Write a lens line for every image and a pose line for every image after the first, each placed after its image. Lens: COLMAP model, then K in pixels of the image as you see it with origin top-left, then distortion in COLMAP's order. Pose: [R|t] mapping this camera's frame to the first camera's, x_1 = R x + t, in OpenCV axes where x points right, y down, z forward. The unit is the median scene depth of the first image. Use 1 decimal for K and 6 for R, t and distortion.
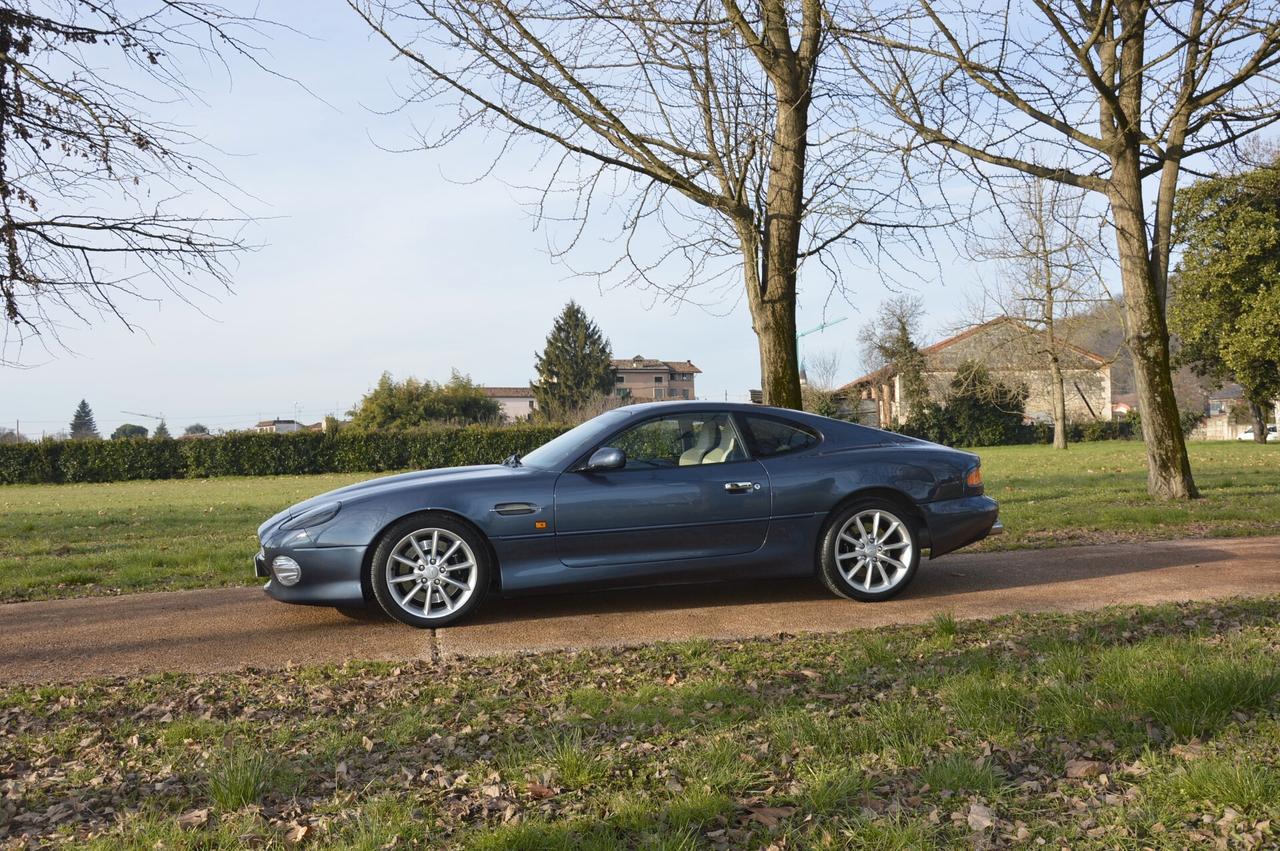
lens RADIAL K [[1159.6, 0, 666.8], [0, 1159.6, 469.8], [0, 0, 1]] dist [-0.108761, 0.157812]
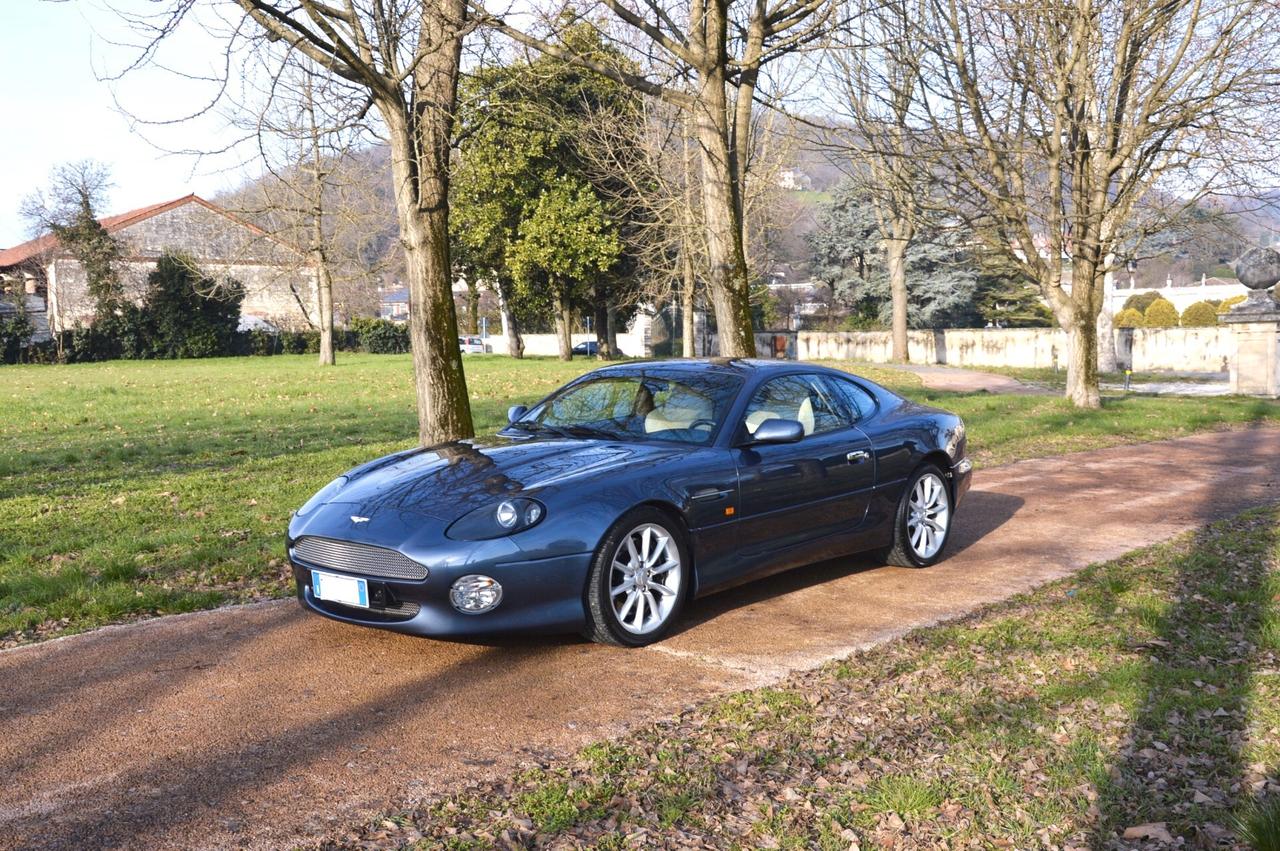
lens RADIAL K [[1410.2, 0, 640.5], [0, 1410.2, 428.2], [0, 0, 1]] dist [0.069210, 0.000000]
pose [[0.796032, -0.022842, 0.604824, -0.385694], [0.002806, 0.999416, 0.034051, -0.023916], [-0.605248, -0.025408, 0.795631, 0.103945]]
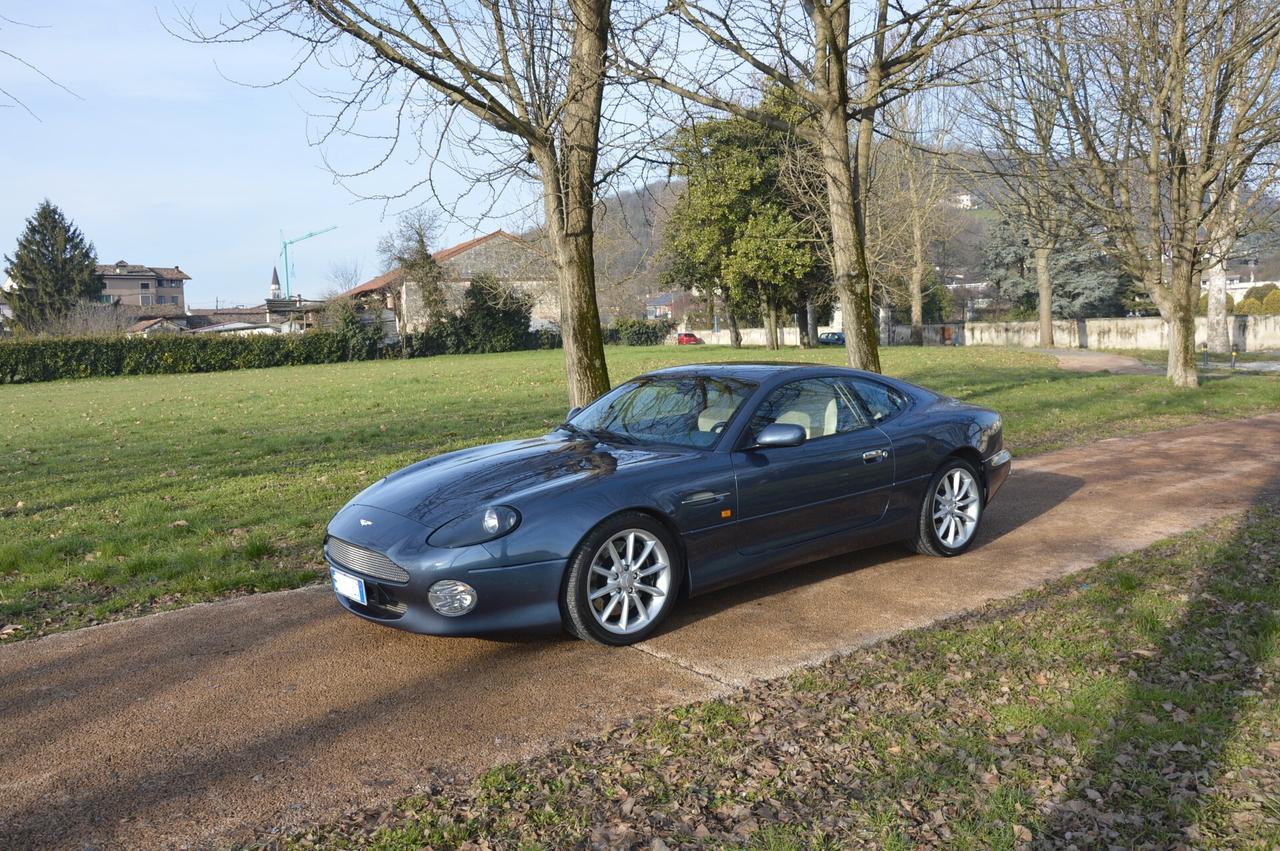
lens RADIAL K [[1083.9, 0, 650.6], [0, 1083.9, 426.4], [0, 0, 1]] dist [-0.081284, 0.068977]
pose [[0.893624, -0.041557, 0.446888, -0.259082], [0.018022, 0.998224, 0.056789, -0.032955], [-0.448455, -0.042695, 0.892785, 0.139315]]
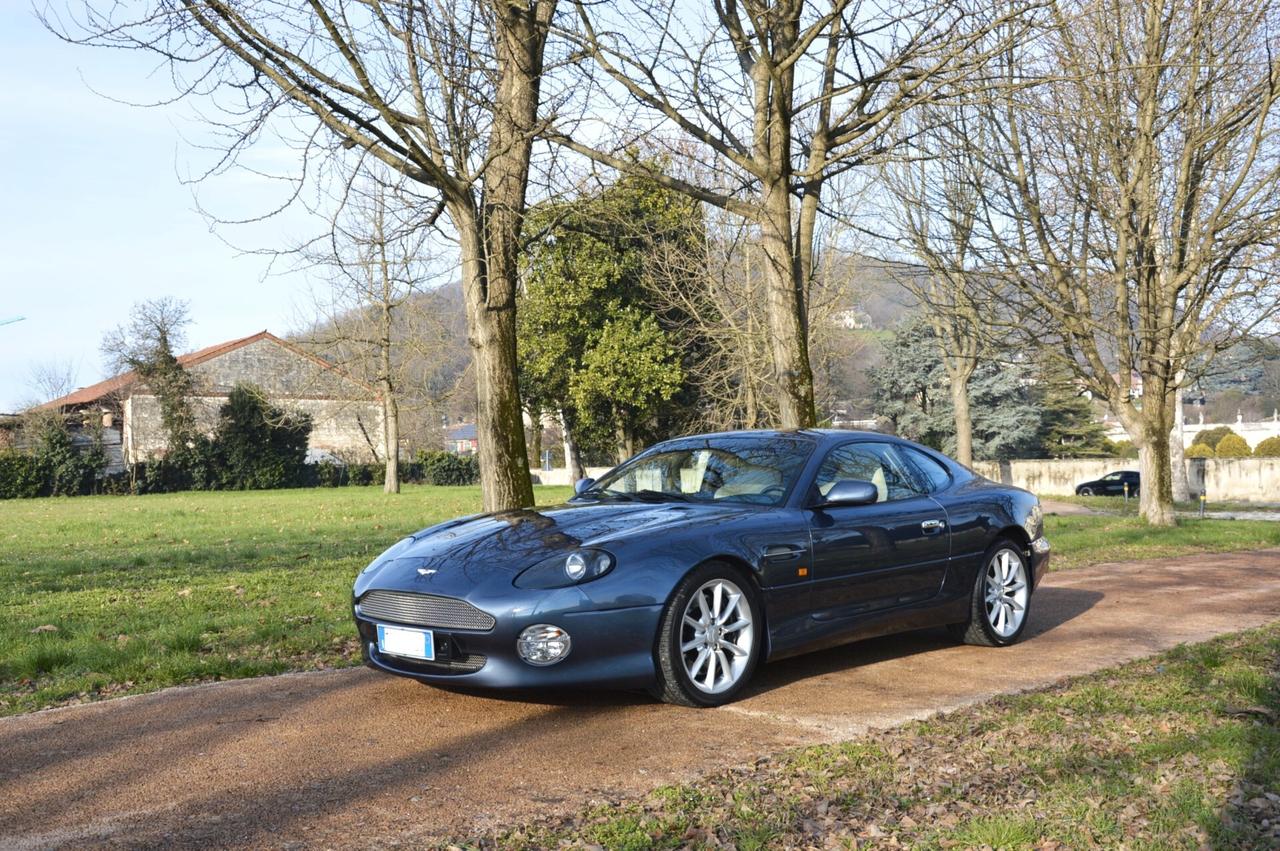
lens RADIAL K [[1410.2, 0, 643.0], [0, 1410.2, 434.5], [0, 0, 1]] dist [0.069210, 0.000000]
pose [[0.820594, 0.032794, 0.570570, -0.383694], [0.001714, 0.998207, -0.059837, 0.004791], [-0.571509, 0.050080, 0.819066, 0.111766]]
